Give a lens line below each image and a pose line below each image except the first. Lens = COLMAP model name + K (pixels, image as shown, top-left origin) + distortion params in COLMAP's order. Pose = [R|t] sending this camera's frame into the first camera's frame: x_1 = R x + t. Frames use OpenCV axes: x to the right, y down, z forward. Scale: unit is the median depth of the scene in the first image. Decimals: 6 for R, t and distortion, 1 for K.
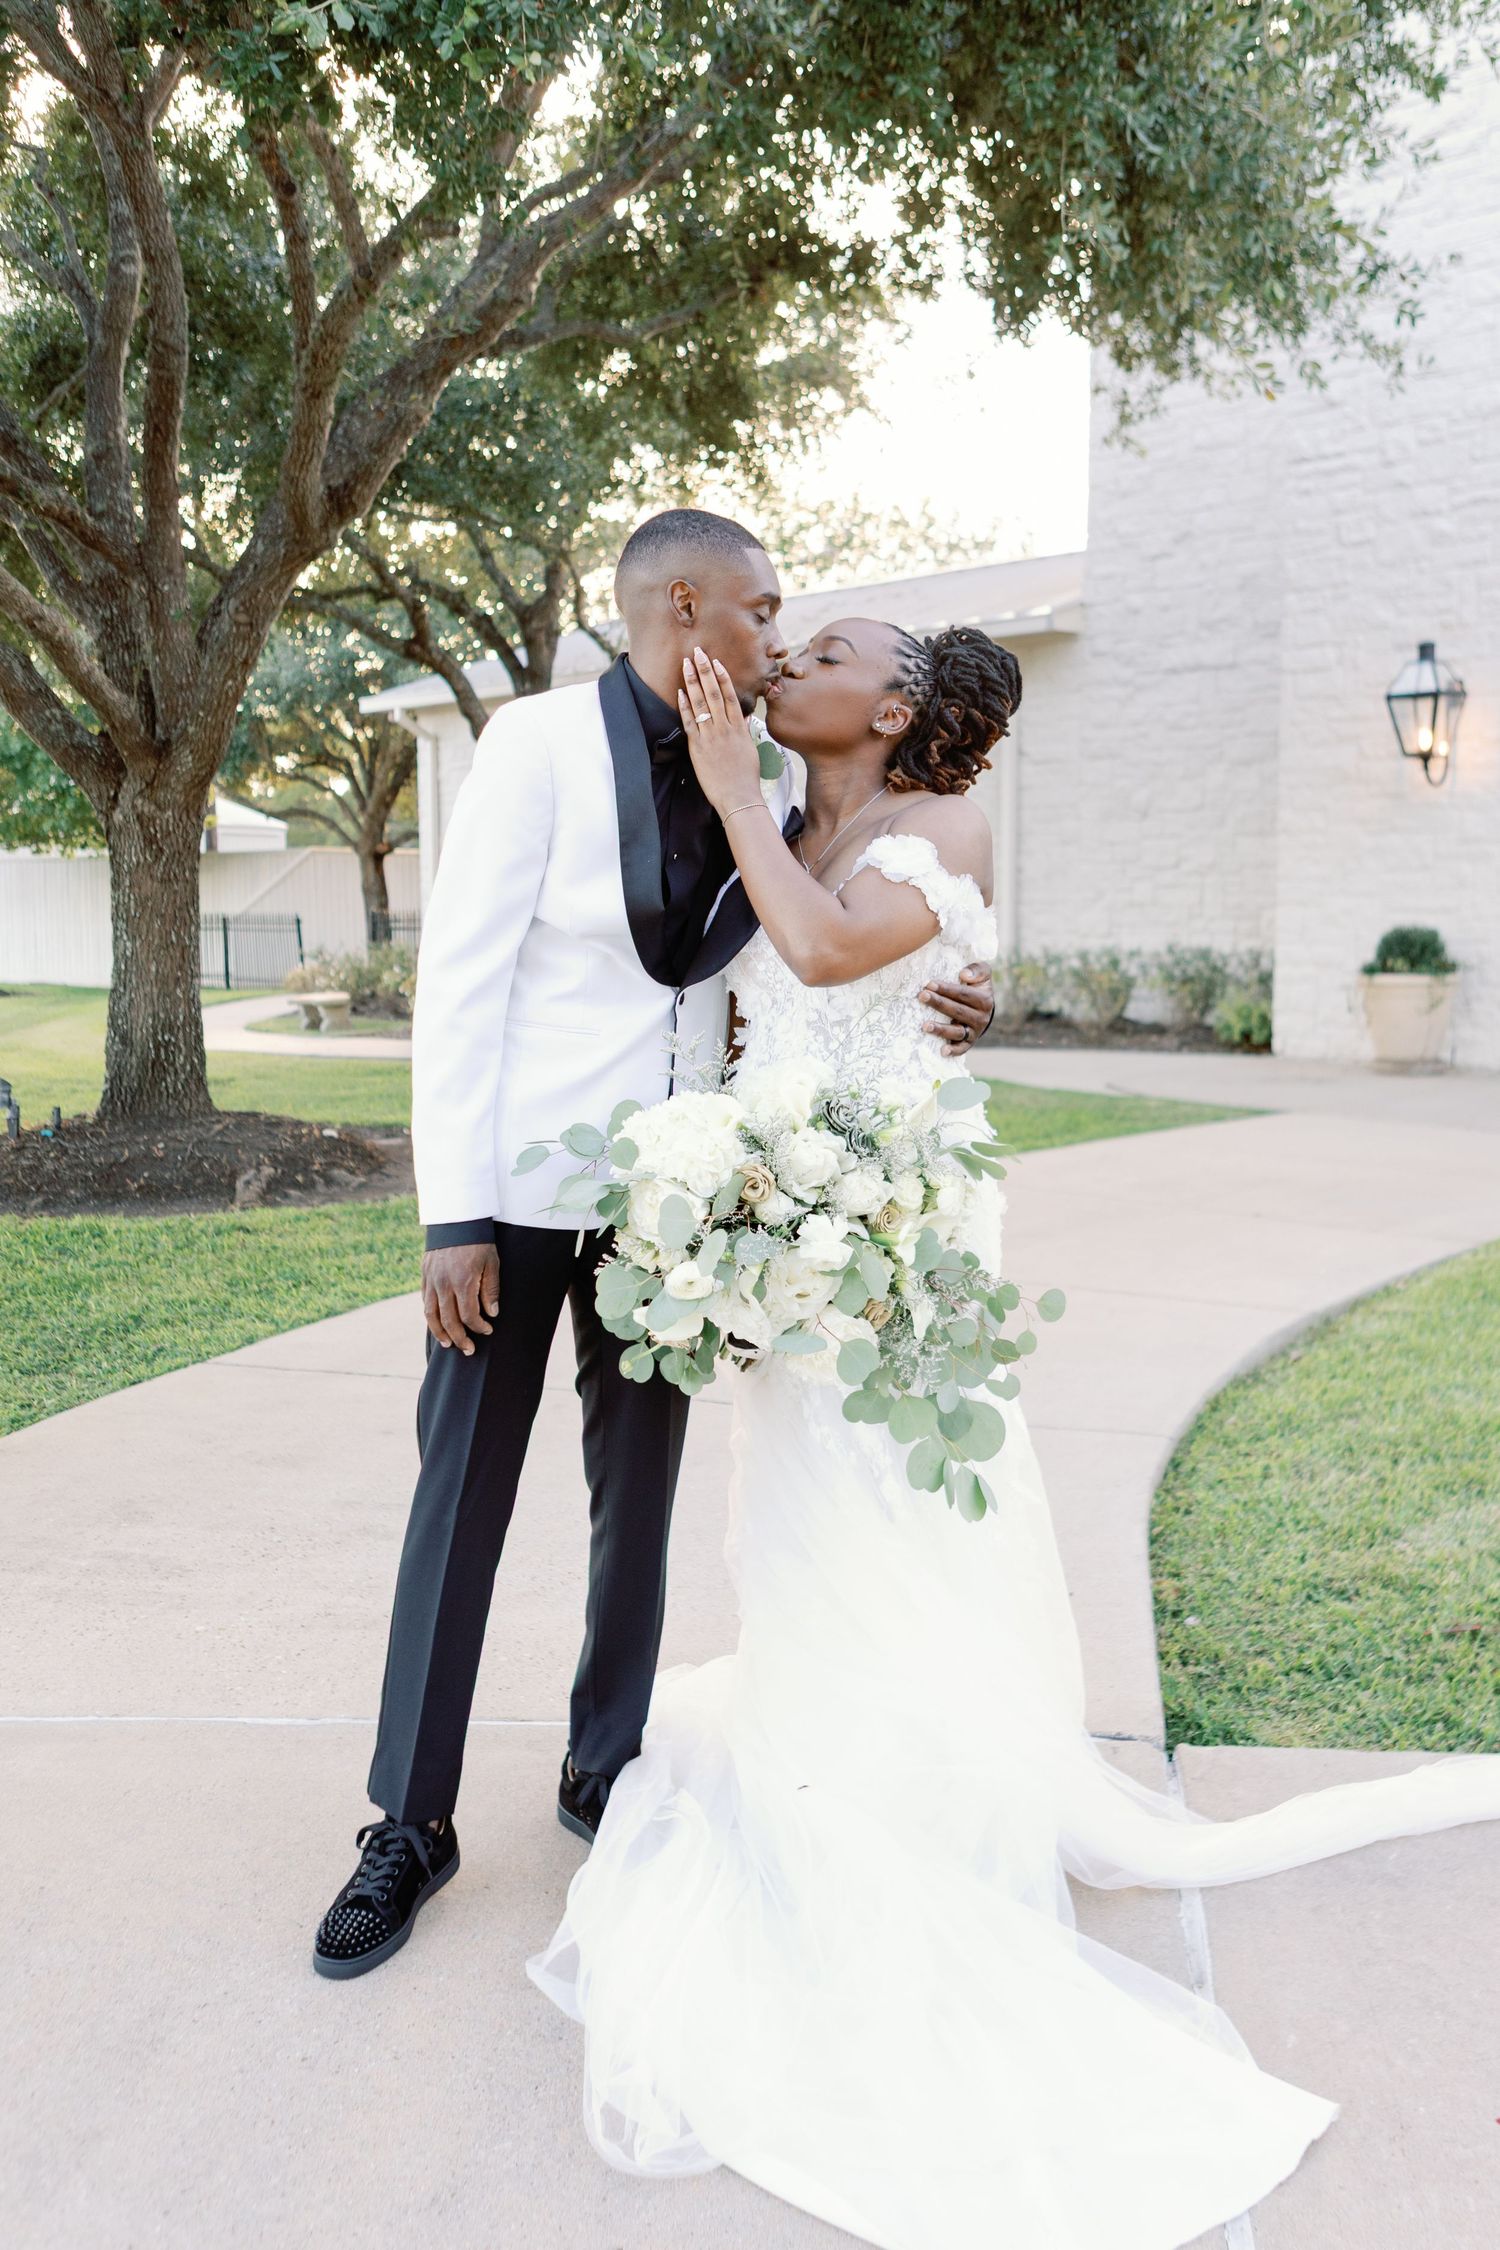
lens RADIAL K [[1985.7, 0, 800.9], [0, 1985.7, 1115.6], [0, 0, 1]] dist [-0.008782, -0.000771]
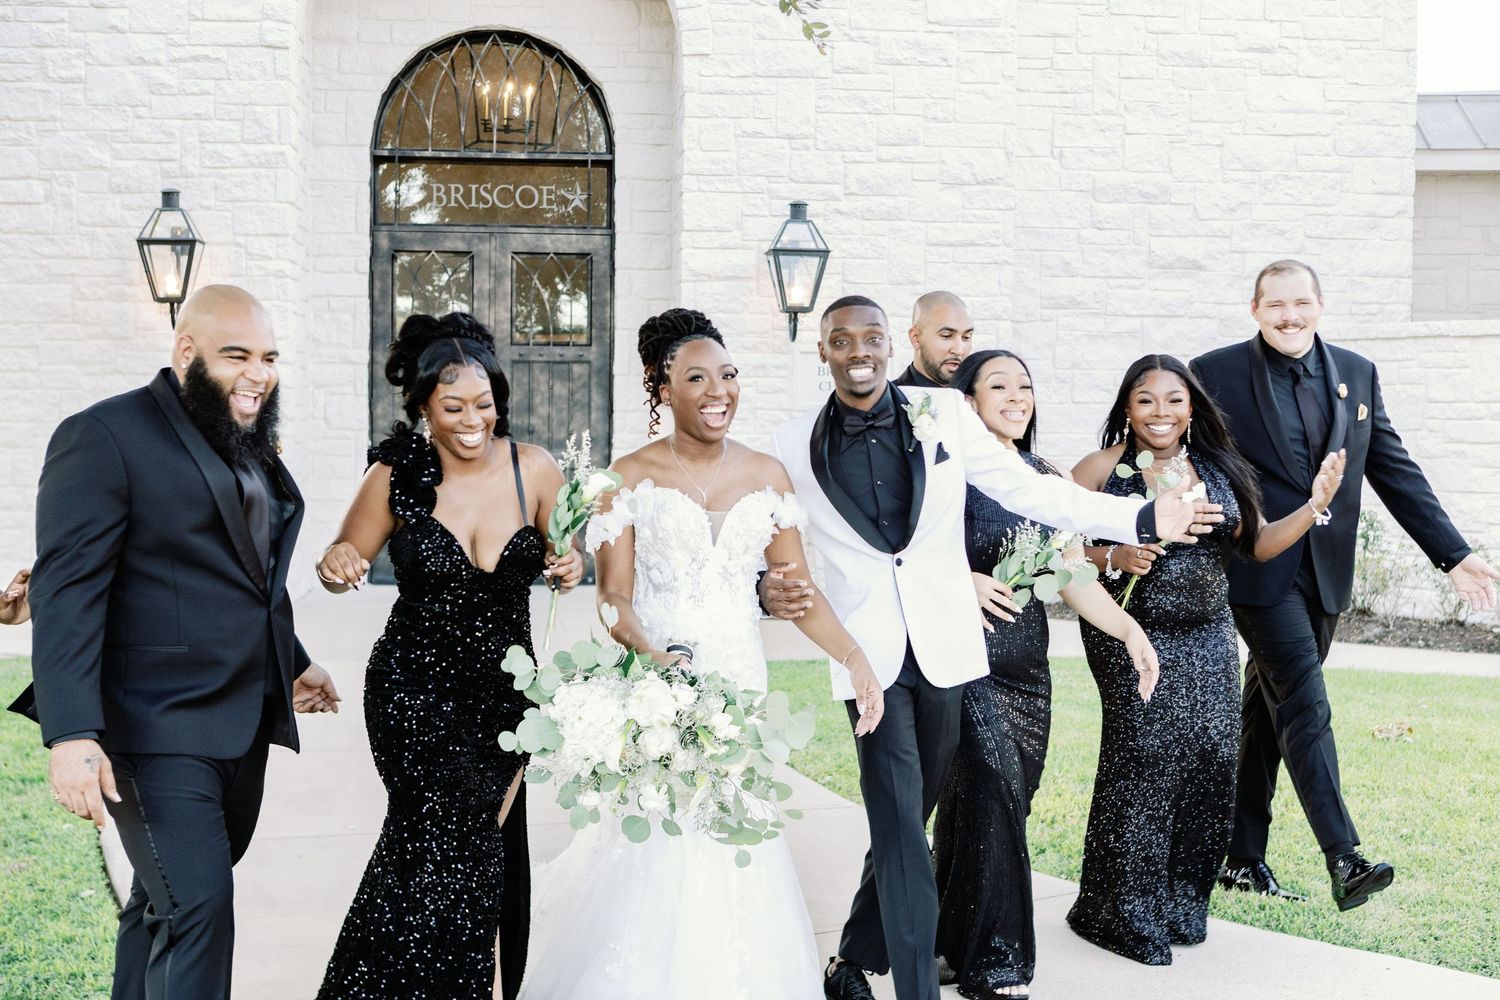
lens RADIAL K [[2158.8, 0, 726.4], [0, 2158.8, 538.0], [0, 0, 1]] dist [-0.047103, 0.015046]
pose [[0.625673, -0.034279, 0.779332, -0.345134], [0.075130, 0.997038, -0.016462, -0.020541], [-0.776459, 0.068851, 0.626395, 0.096477]]
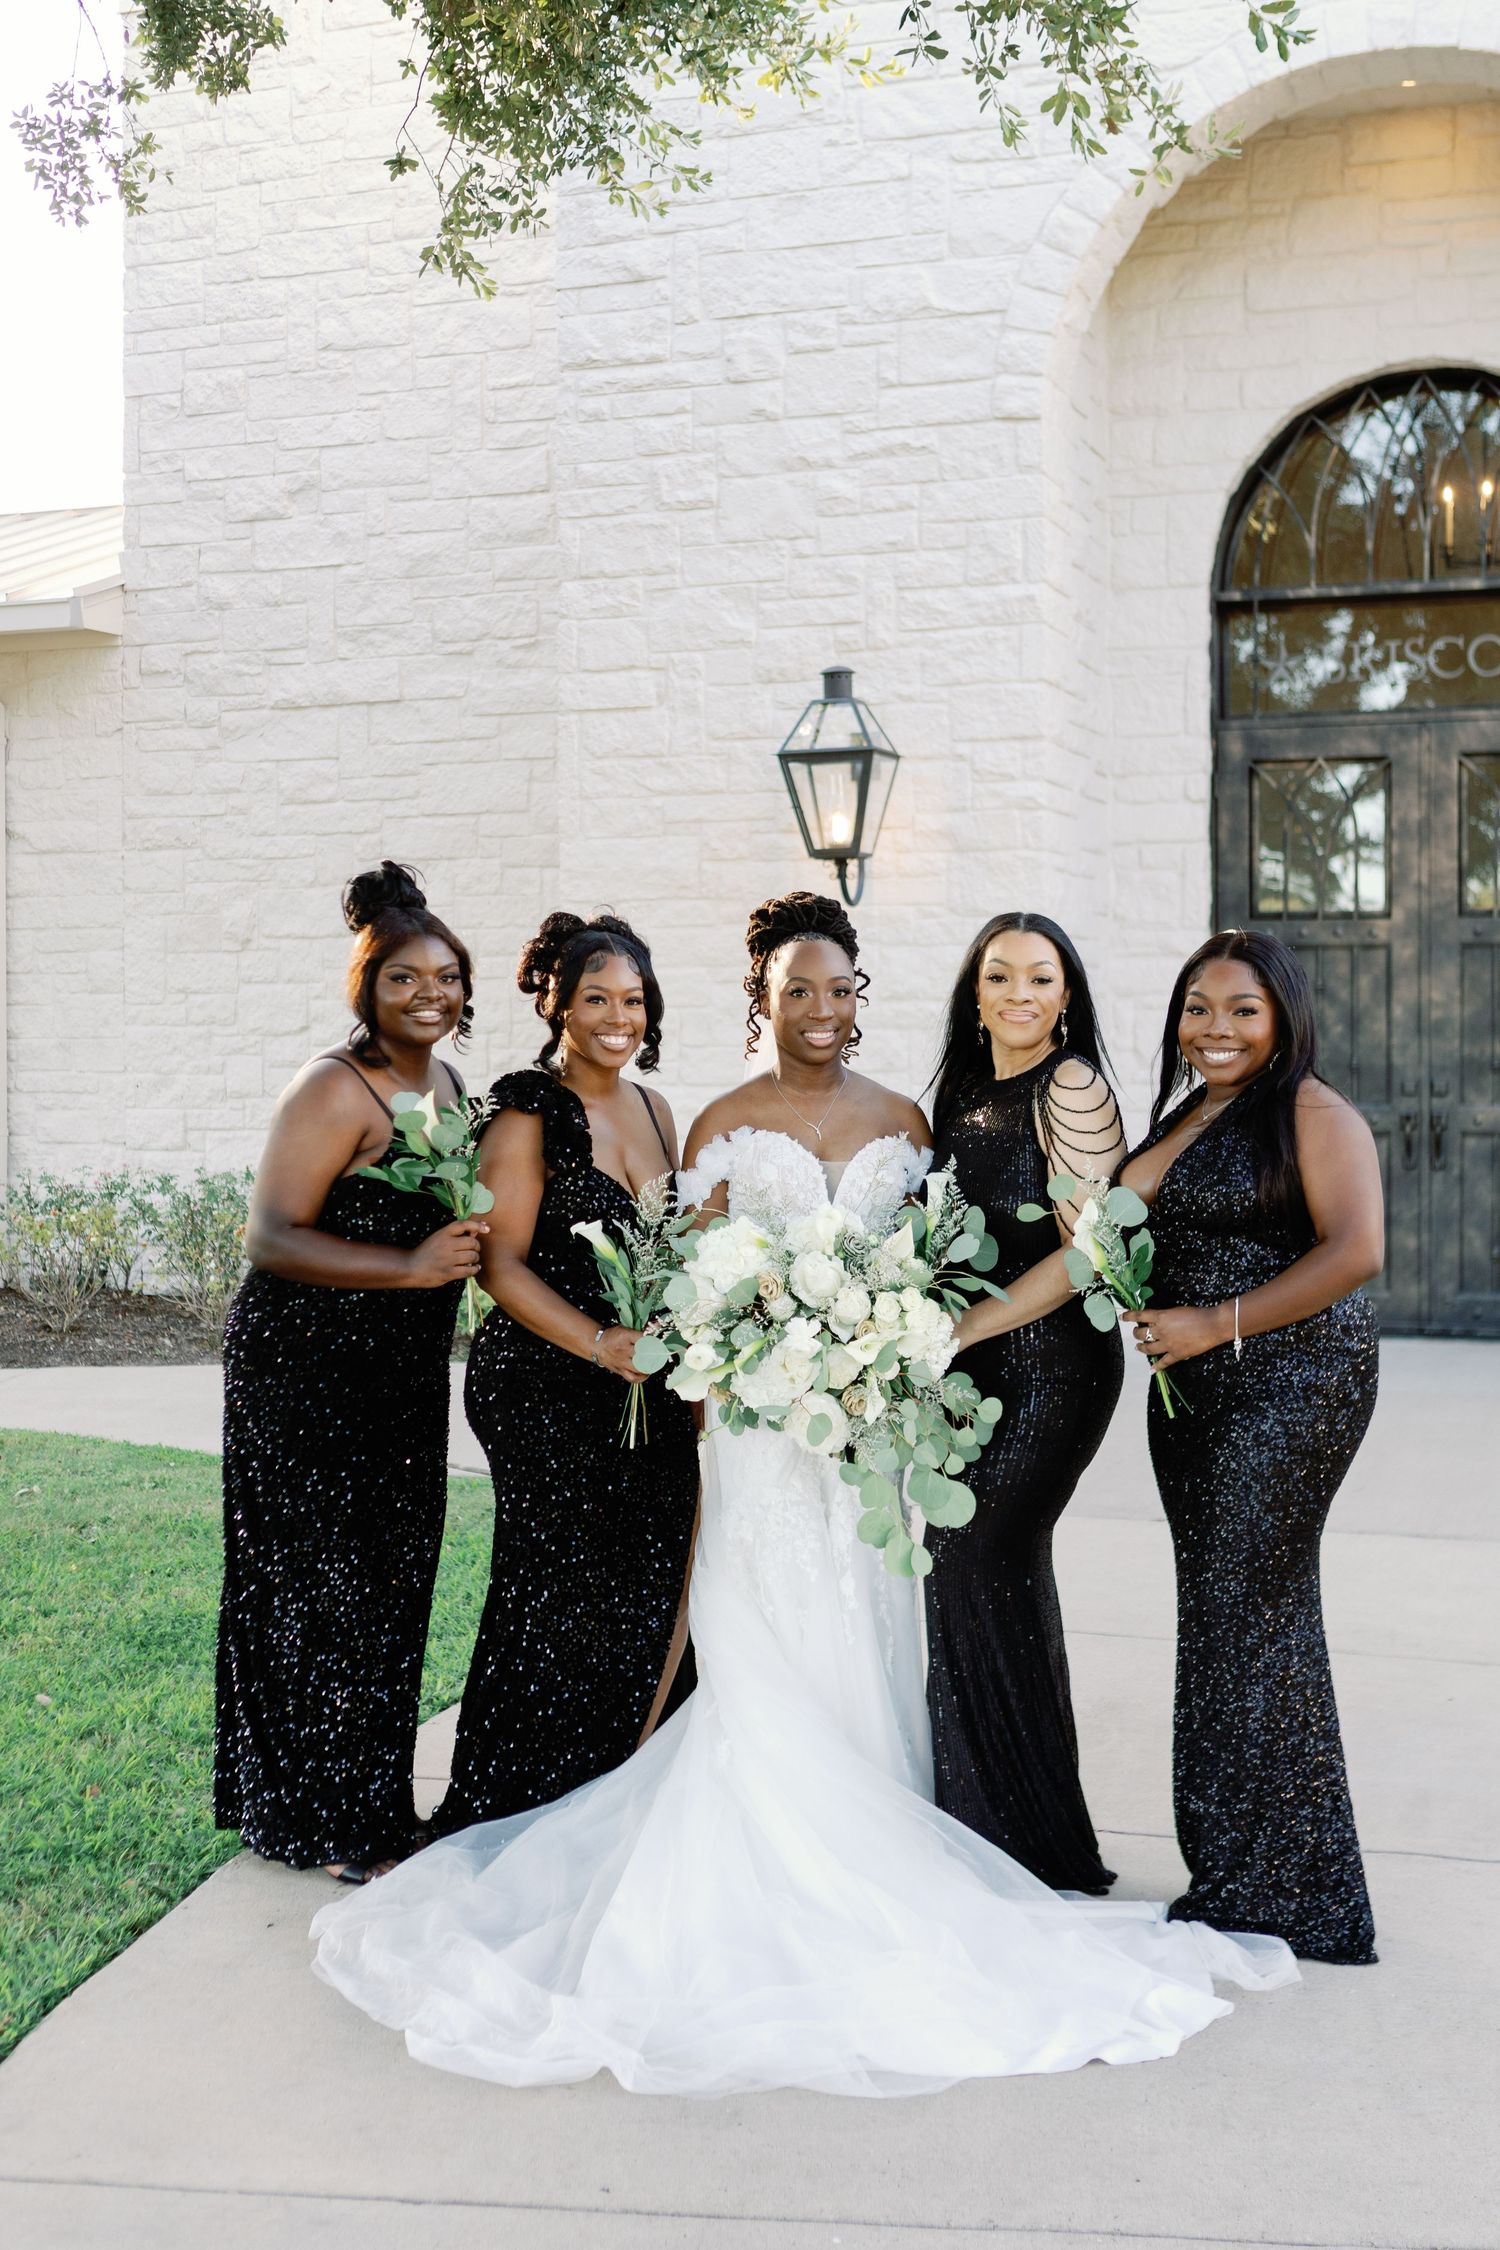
lens RADIAL K [[2760.2, 0, 705.9], [0, 2760.2, 1061.0], [0, 0, 1]] dist [-0.031612, 0.032576]
pose [[0.894587, -0.005000, 0.446866, -0.088863], [0.052093, 0.994287, -0.093160, -0.041714], [-0.443847, 0.106618, 0.889737, 0.266652]]
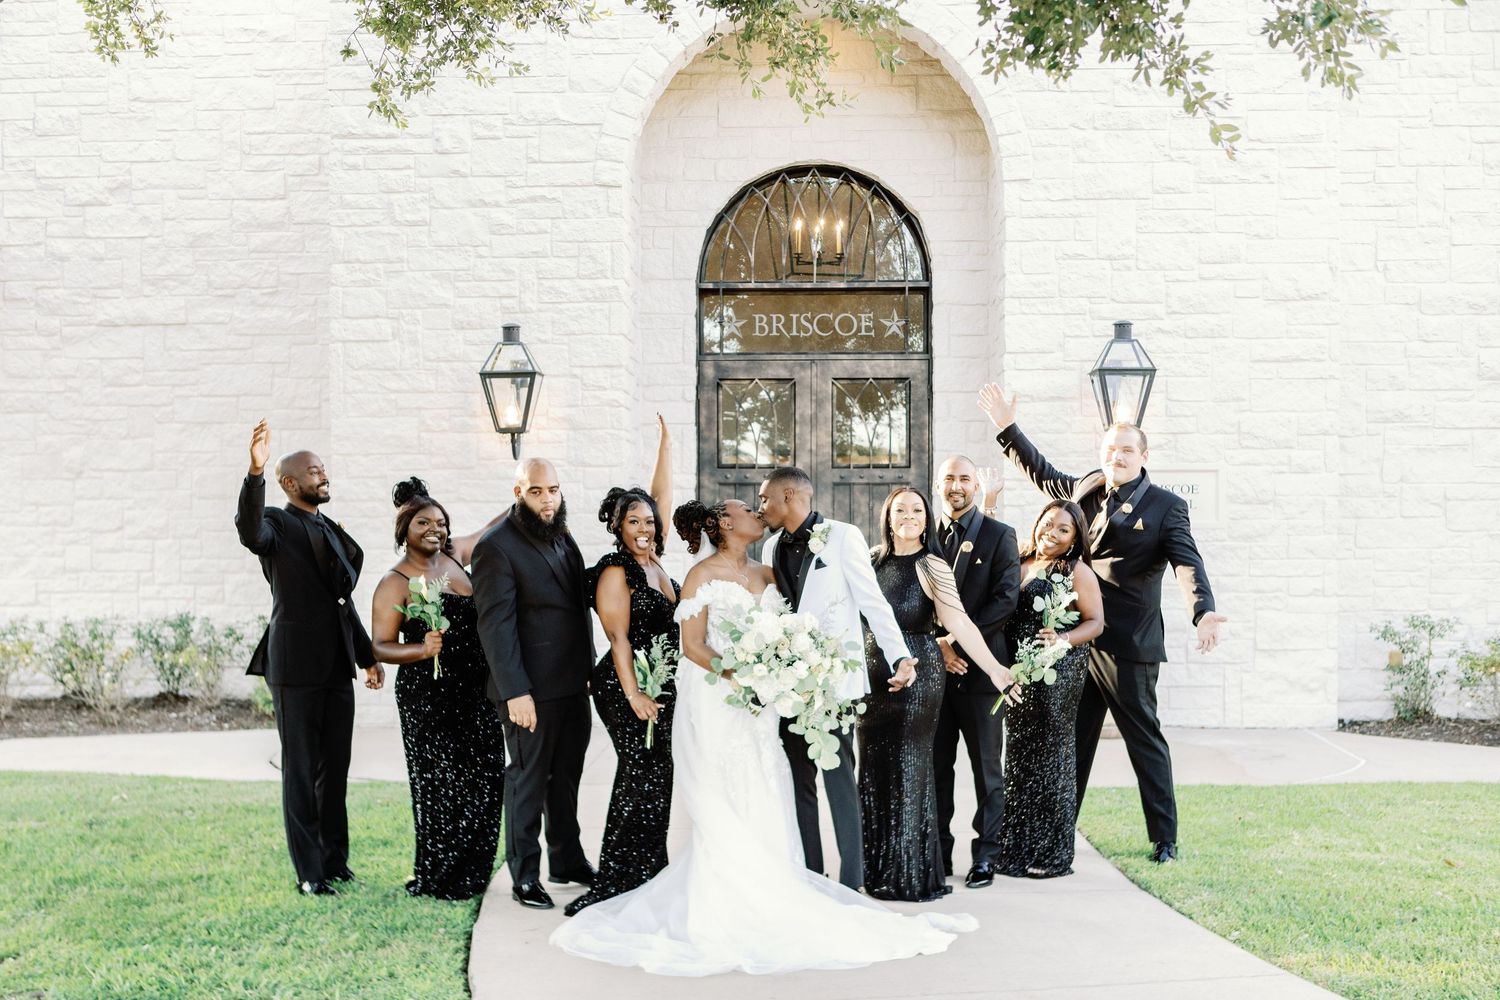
lens RADIAL K [[1942.2, 0, 727.4], [0, 1942.2, 562.5], [0, 0, 1]] dist [-0.032876, 0.015520]
pose [[0.719763, -0.011452, 0.694125, -0.298323], [0.078446, 0.994802, -0.064931, -0.034725], [-0.689773, 0.101186, 0.716920, 0.181166]]
